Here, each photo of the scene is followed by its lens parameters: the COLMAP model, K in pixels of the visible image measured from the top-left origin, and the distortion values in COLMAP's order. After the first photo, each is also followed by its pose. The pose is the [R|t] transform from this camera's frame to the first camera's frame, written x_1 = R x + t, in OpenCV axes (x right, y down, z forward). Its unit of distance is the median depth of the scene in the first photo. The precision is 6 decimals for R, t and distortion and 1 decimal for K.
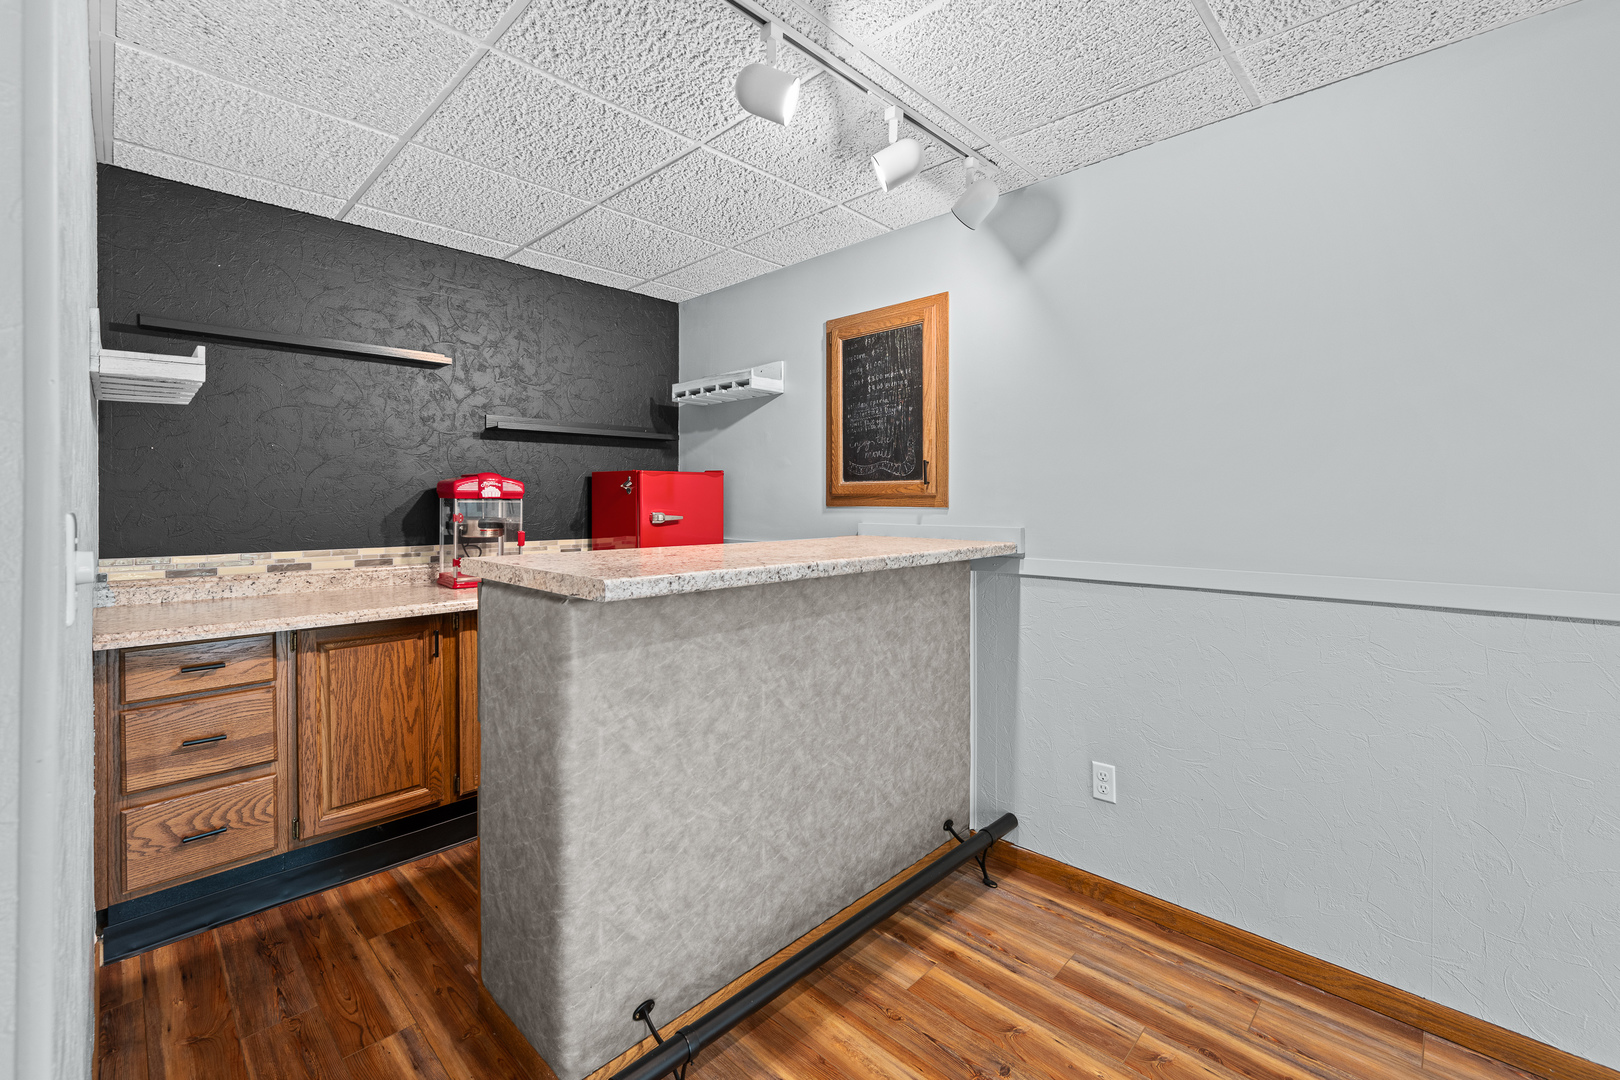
lens RADIAL K [[683.8, 0, 813.8], [0, 683.8, 494.7], [0, 0, 1]] dist [-0.000558, -0.000048]
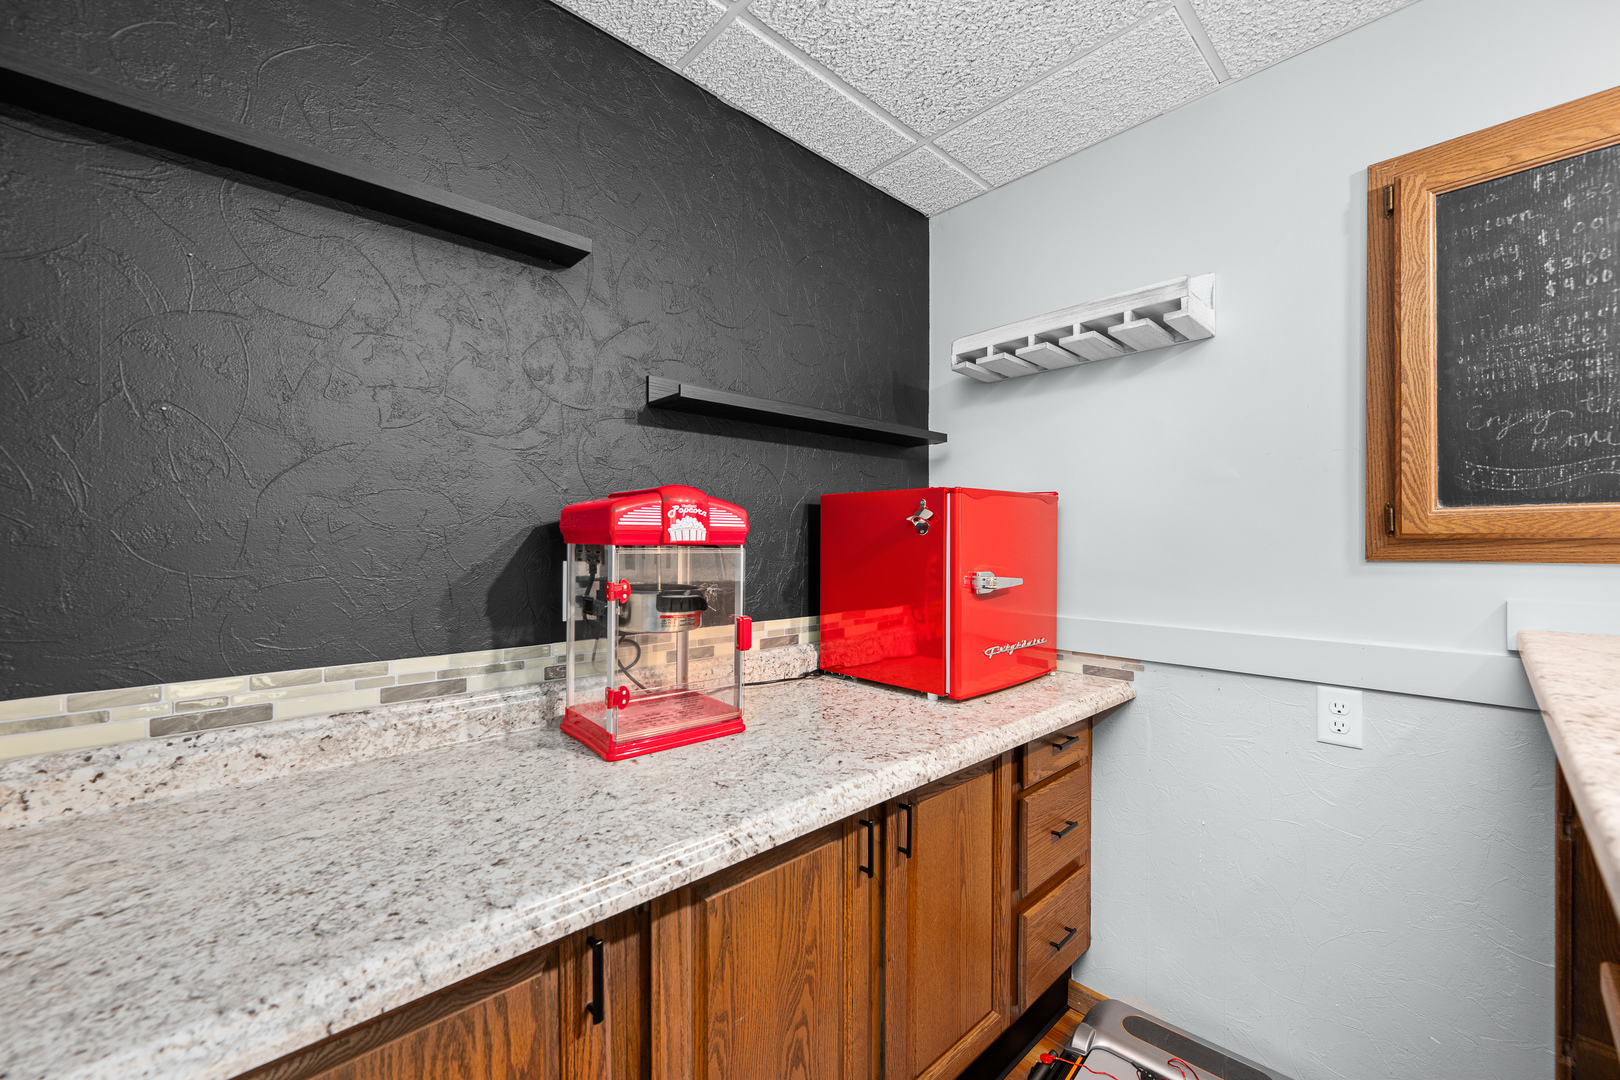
lens RADIAL K [[642.1, 0, 818.3], [0, 642.1, 537.7], [0, 0, 1]] dist [-0.001197, -0.000199]
pose [[0.999026, -0.000561, -0.044115, -0.365143], [0.000491, 0.999999, -0.001583, 0.001824], [0.044116, 0.001560, 0.999025, 0.587075]]
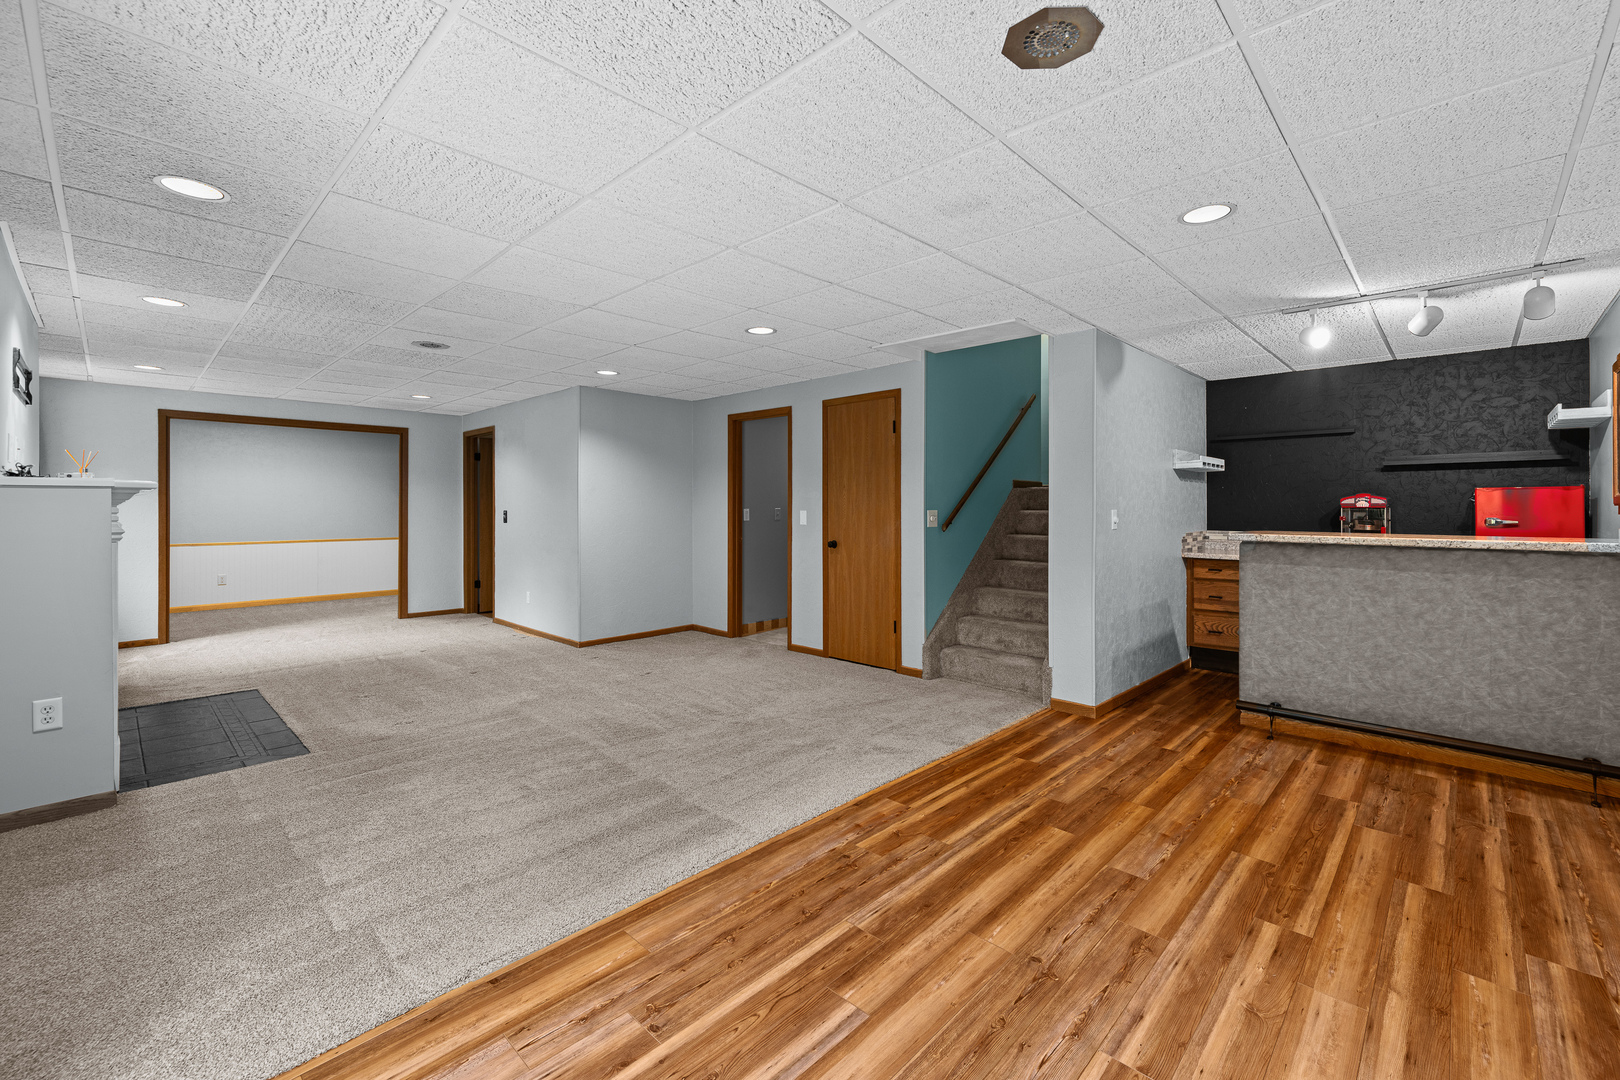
lens RADIAL K [[680.2, 0, 839.5], [0, 680.2, 517.0], [0, 0, 1]] dist [-0.009042, -0.000267]
pose [[0.019140, 0.012764, -0.999735, 1.221034], [0.003535, 0.999911, 0.012834, 0.002168], [0.999811, -0.003780, 0.019093, -0.372086]]
